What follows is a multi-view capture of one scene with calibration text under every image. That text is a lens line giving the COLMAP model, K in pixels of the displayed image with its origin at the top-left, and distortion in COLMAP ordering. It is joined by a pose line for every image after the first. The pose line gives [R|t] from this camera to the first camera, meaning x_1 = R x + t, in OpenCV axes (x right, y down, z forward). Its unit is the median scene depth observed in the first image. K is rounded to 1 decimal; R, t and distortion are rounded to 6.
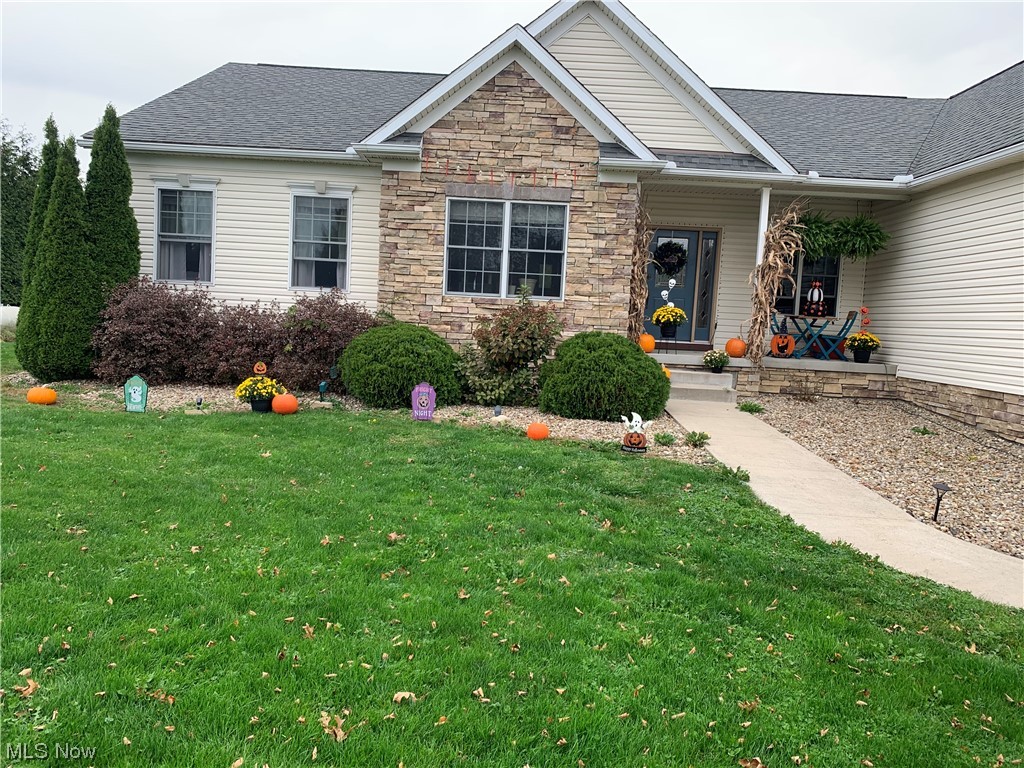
lens RADIAL K [[781.6, 0, 510.4], [0, 781.6, 386.9], [0, 0, 1]] dist [0.005880, -0.002453]
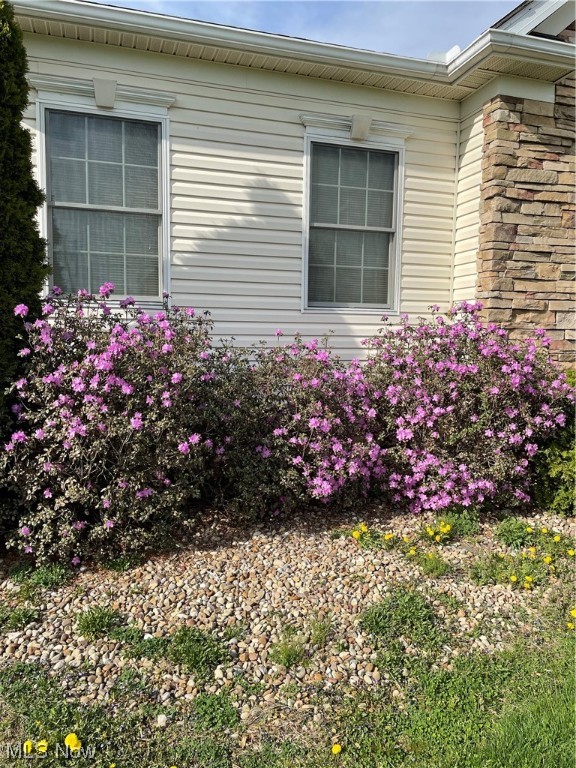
lens RADIAL K [[579.9, 0, 288.2], [0, 579.9, 382.1], [0, 0, 1]] dist [0.009094, 0.000382]
pose [[0.941326, -0.075268, 0.328998, -0.455227], [0.080505, 0.996752, -0.002303, -0.080227], [-0.327755, 0.028654, 0.944328, 0.650776]]
